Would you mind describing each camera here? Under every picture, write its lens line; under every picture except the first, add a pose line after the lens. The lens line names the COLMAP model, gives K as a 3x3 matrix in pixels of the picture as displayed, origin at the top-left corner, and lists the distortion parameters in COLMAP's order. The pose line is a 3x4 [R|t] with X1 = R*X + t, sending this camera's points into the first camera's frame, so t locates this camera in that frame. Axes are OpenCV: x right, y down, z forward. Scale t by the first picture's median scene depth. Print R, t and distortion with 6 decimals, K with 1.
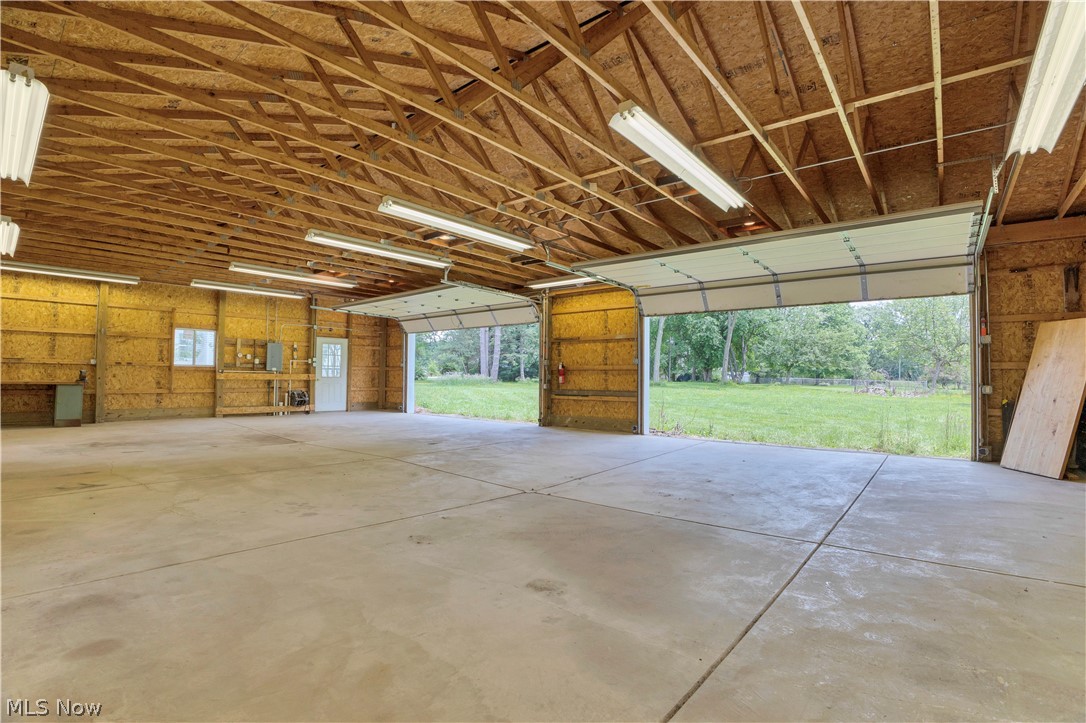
lens RADIAL K [[497.1, 0, 541.6], [0, 497.1, 350.9], [0, 0, 1]] dist [-0.044398, 0.000329]
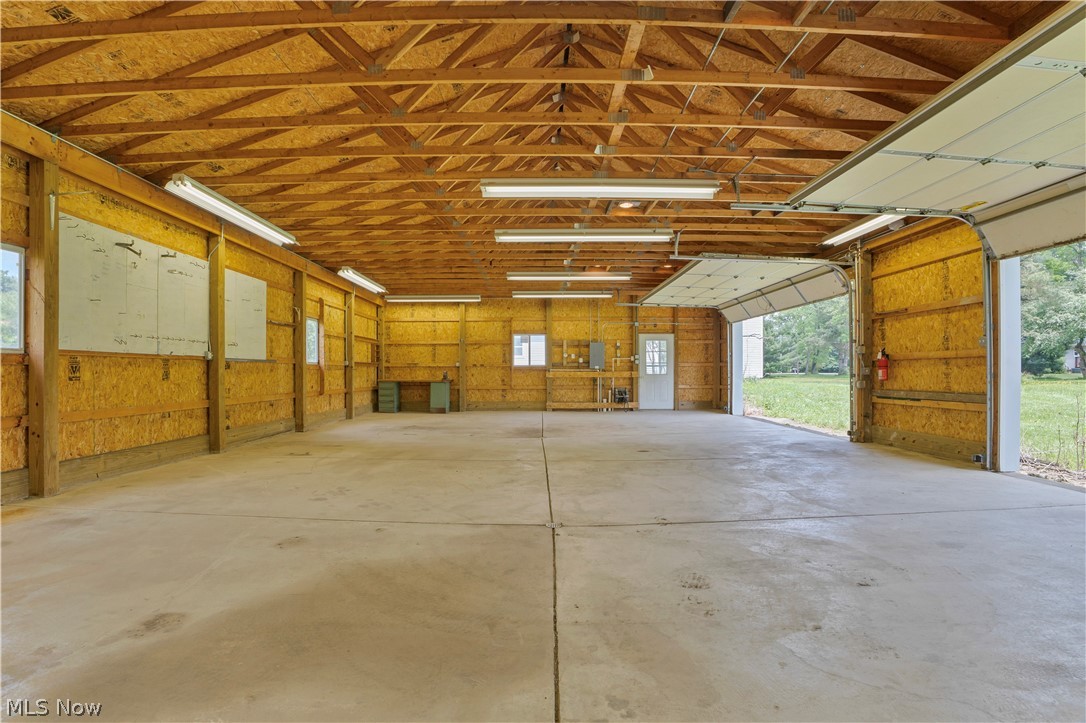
lens RADIAL K [[515.9, 0, 543.0], [0, 515.9, 361.5], [0, 0, 1]] dist [-0.068119, 0.016225]
pose [[0.663596, -0.026380, -0.747626, 0.241220], [0.046552, 0.998897, 0.006074, 0.015152], [0.746641, -0.038834, 0.664093, 0.216423]]
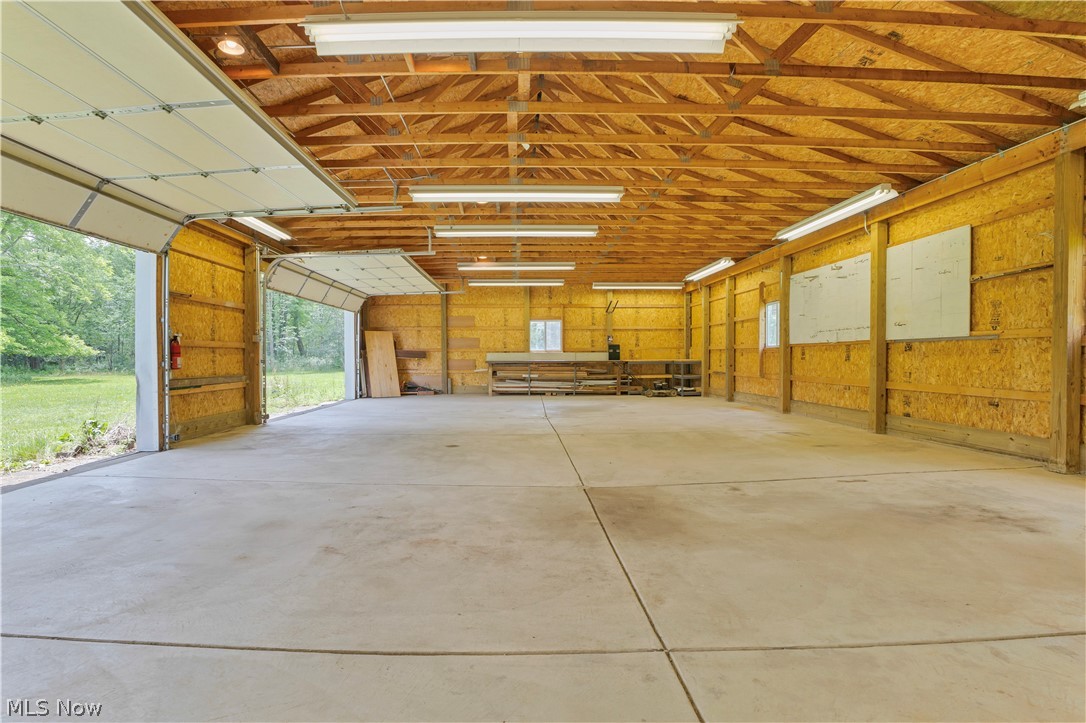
lens RADIAL K [[515.9, 0, 543.0], [0, 515.9, 361.5], [0, 0, 1]] dist [-0.068119, 0.016225]
pose [[-0.689519, -0.013435, 0.724143, -0.675164], [-0.038503, 0.999094, -0.018126, 0.050649], [-0.723243, -0.040380, -0.689412, 1.091061]]
